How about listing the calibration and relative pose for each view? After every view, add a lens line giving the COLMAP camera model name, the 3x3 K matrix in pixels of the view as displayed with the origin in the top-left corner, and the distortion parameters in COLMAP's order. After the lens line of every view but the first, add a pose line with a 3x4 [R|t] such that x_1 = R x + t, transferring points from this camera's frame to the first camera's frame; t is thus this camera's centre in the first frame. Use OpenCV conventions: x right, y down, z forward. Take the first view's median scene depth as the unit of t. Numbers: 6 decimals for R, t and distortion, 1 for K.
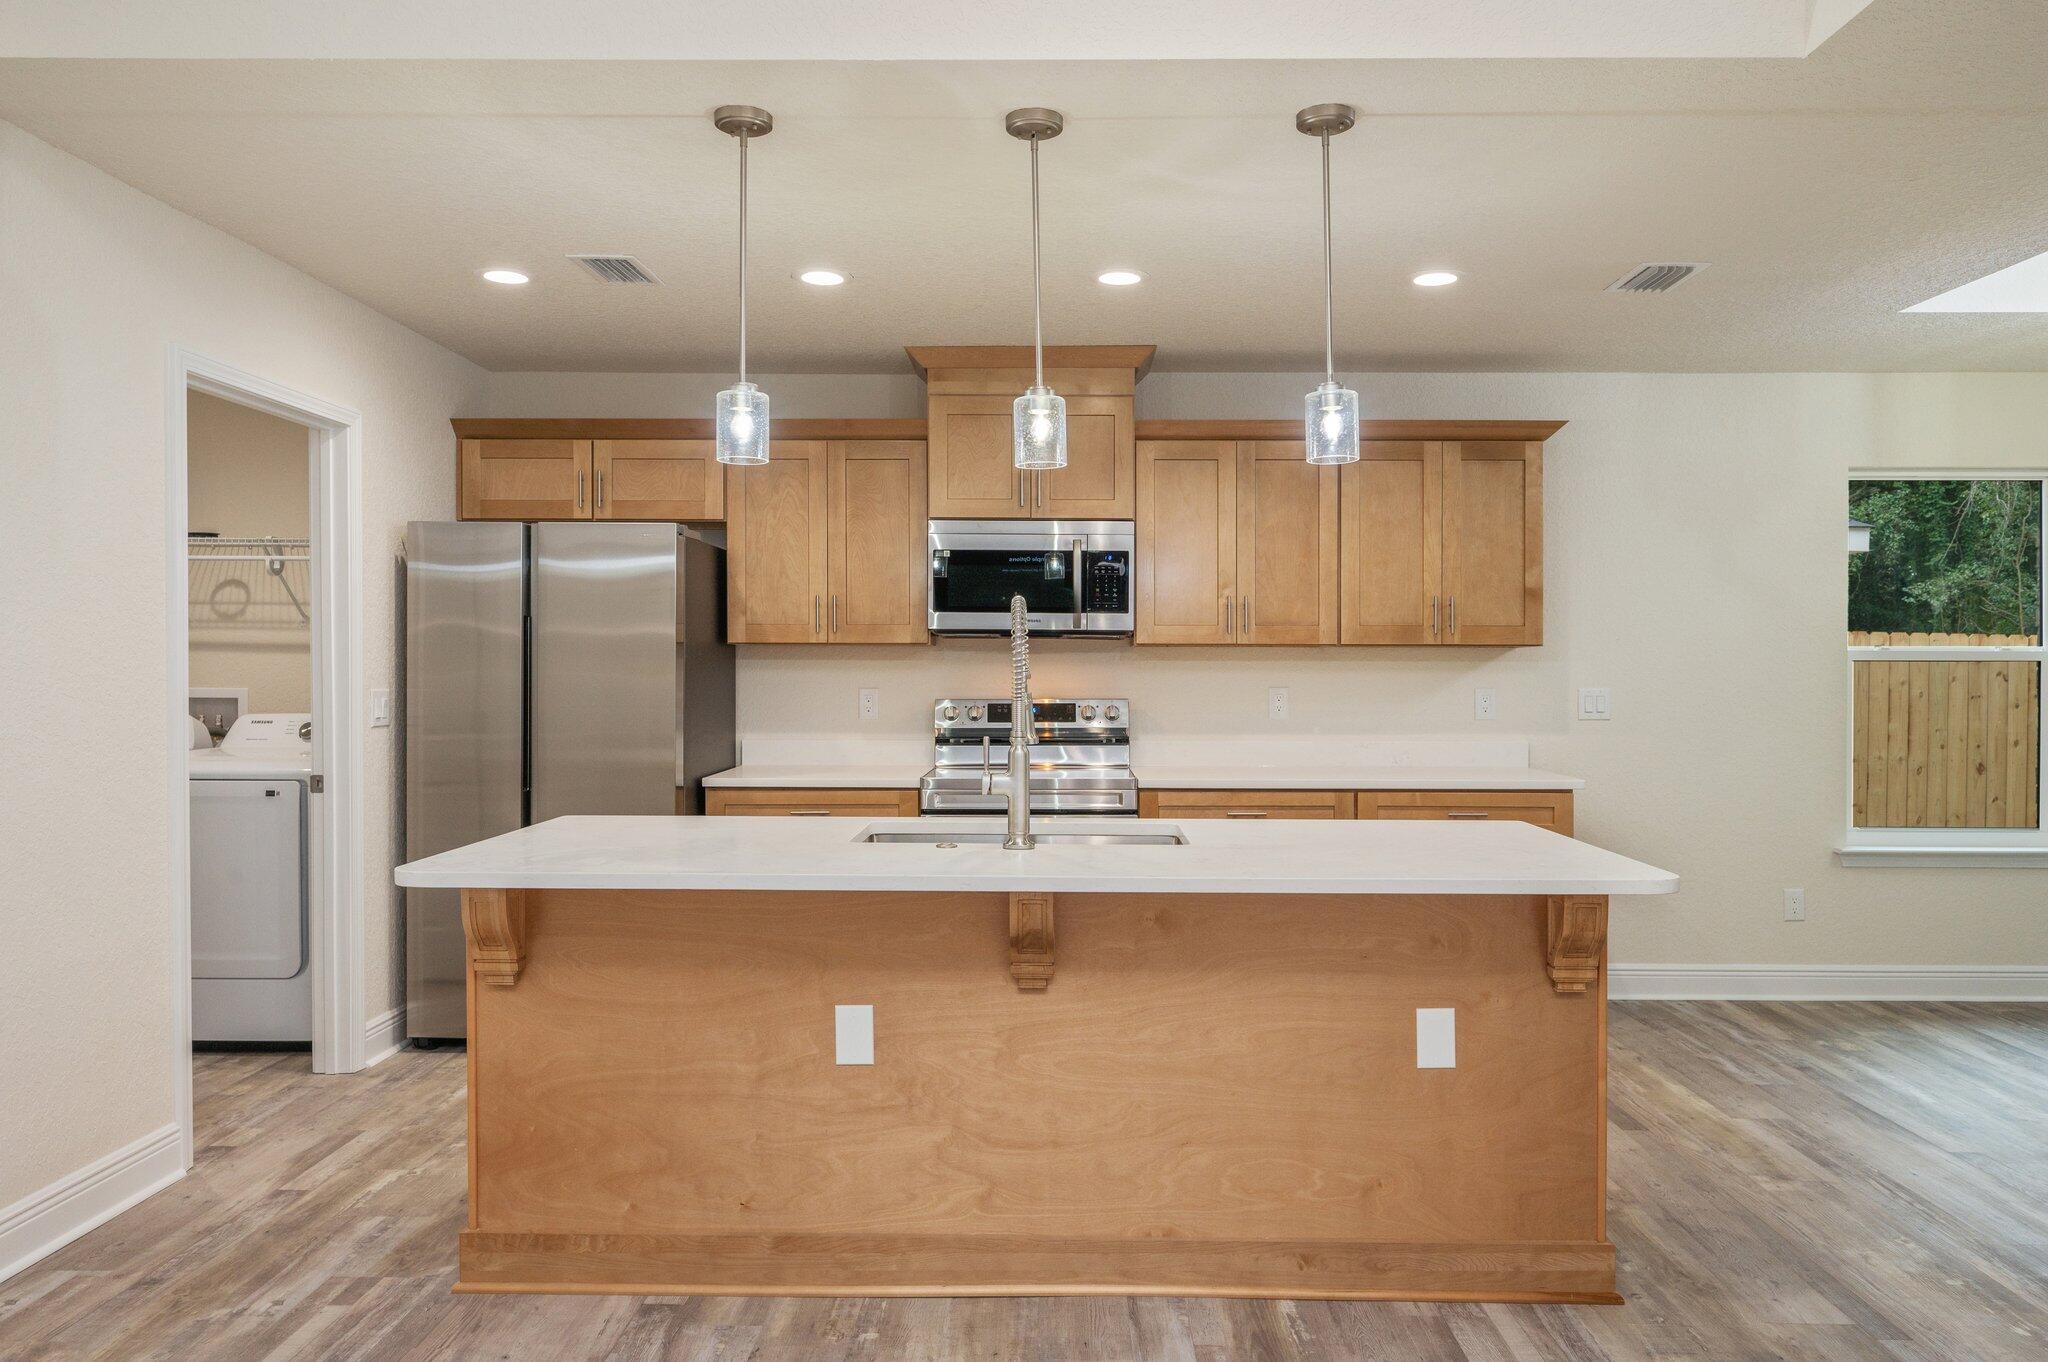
lens RADIAL K [[1387.8, 0, 1010.0], [0, 1387.8, 691.6], [0, 0, 1]] dist [-0.004432, 0.005760]
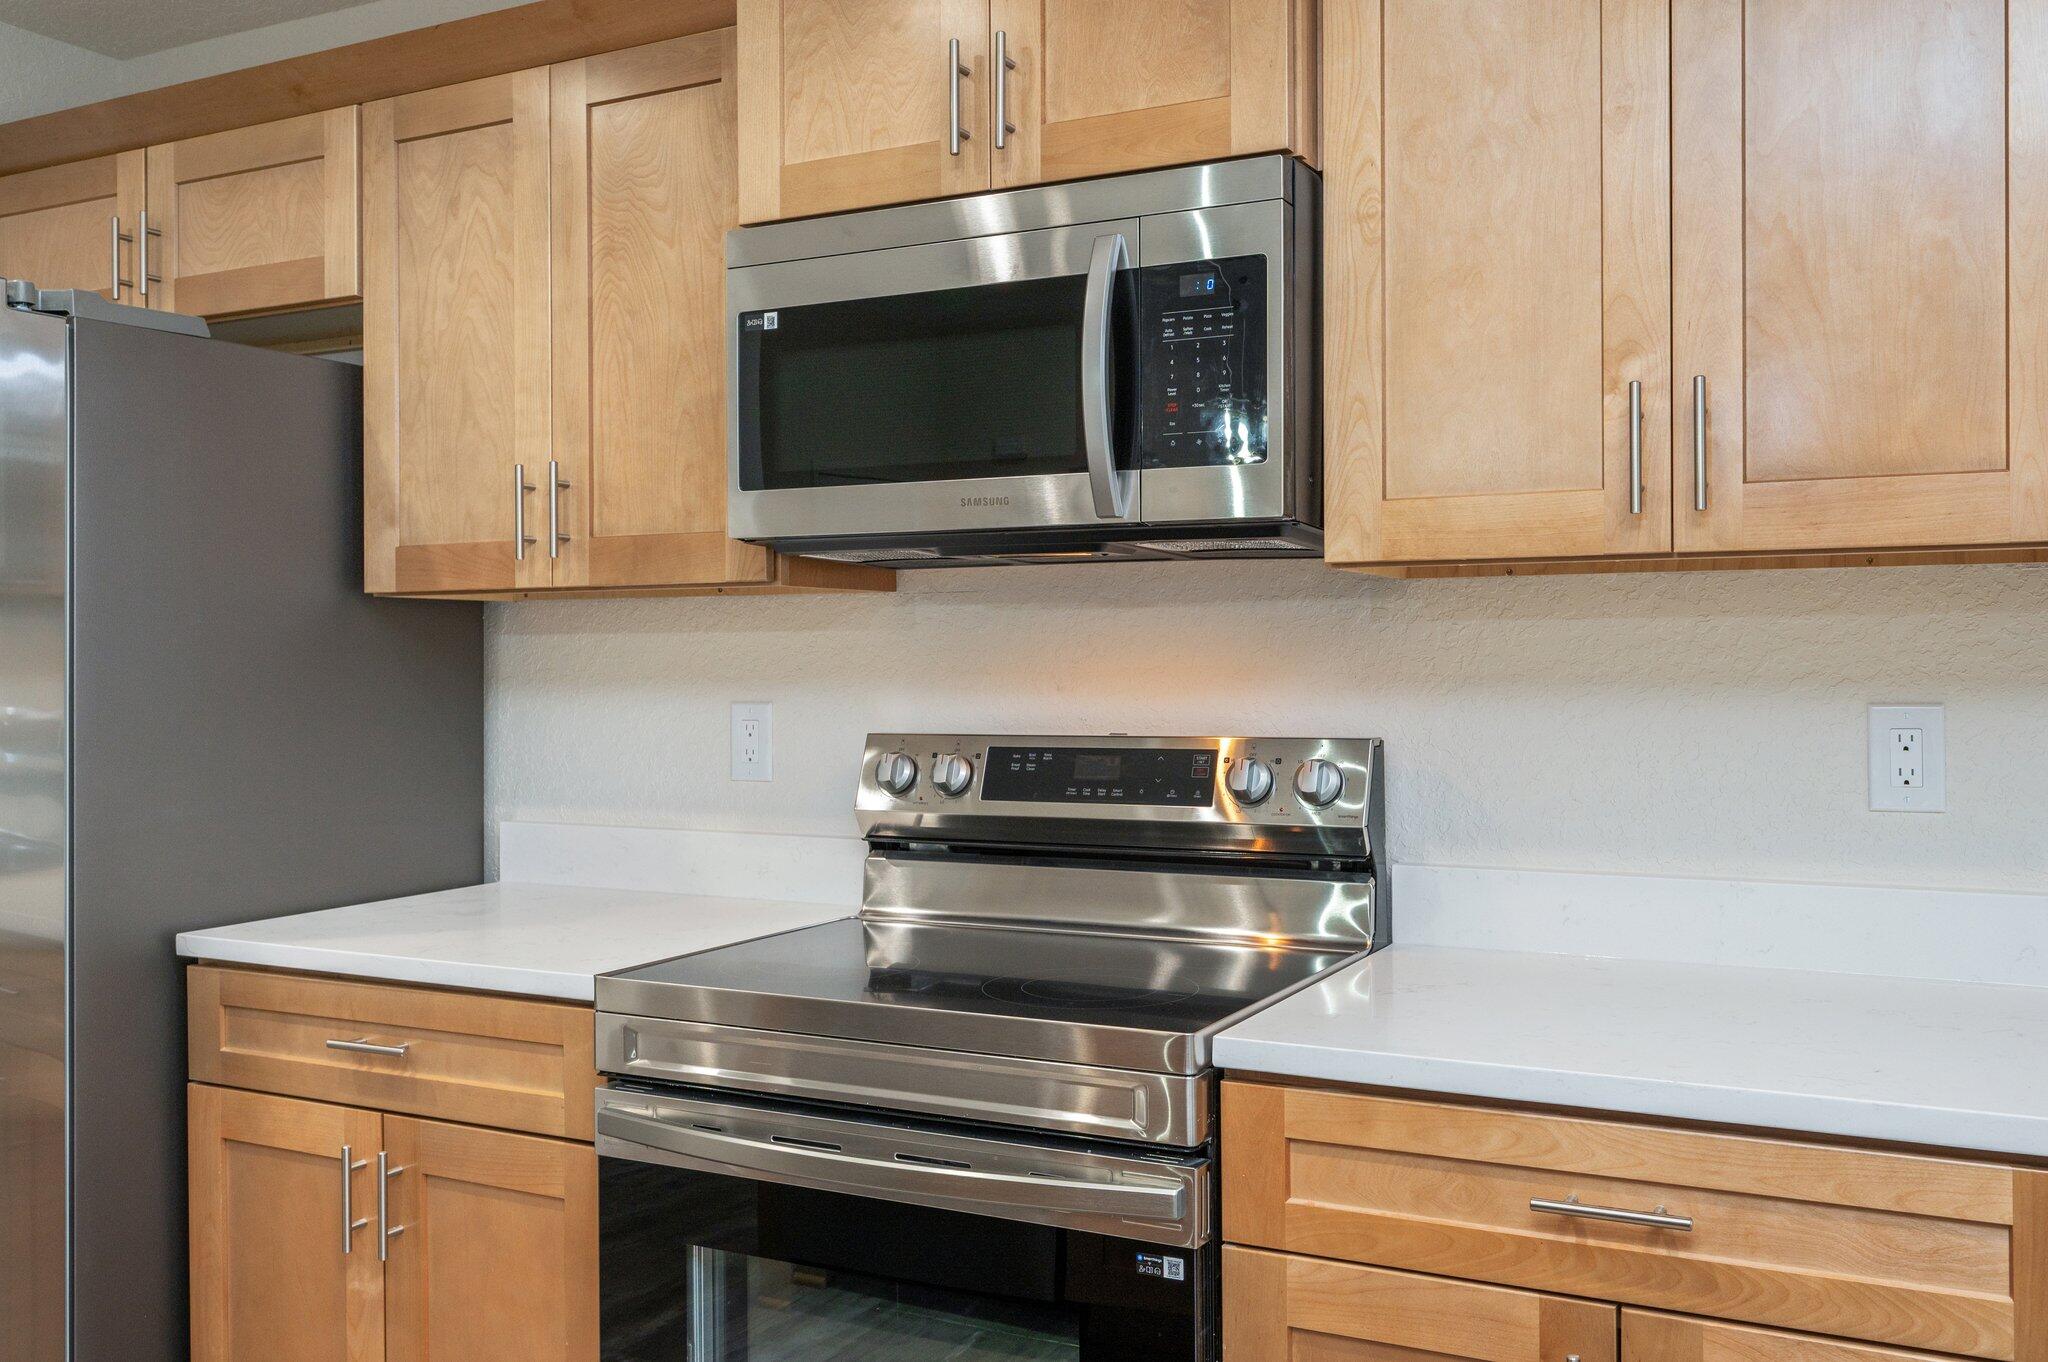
lens RADIAL K [[1807.5, 0, 1020.7], [0, 1807.5, 674.4], [0, 0, 1]] dist [0.005452, -0.007576]
pose [[0.880118, -0.003196, -0.474744, 0.246120], [0.004381, 0.999989, 0.001389, -0.012413], [0.474735, -0.003302, 0.880123, 0.689242]]
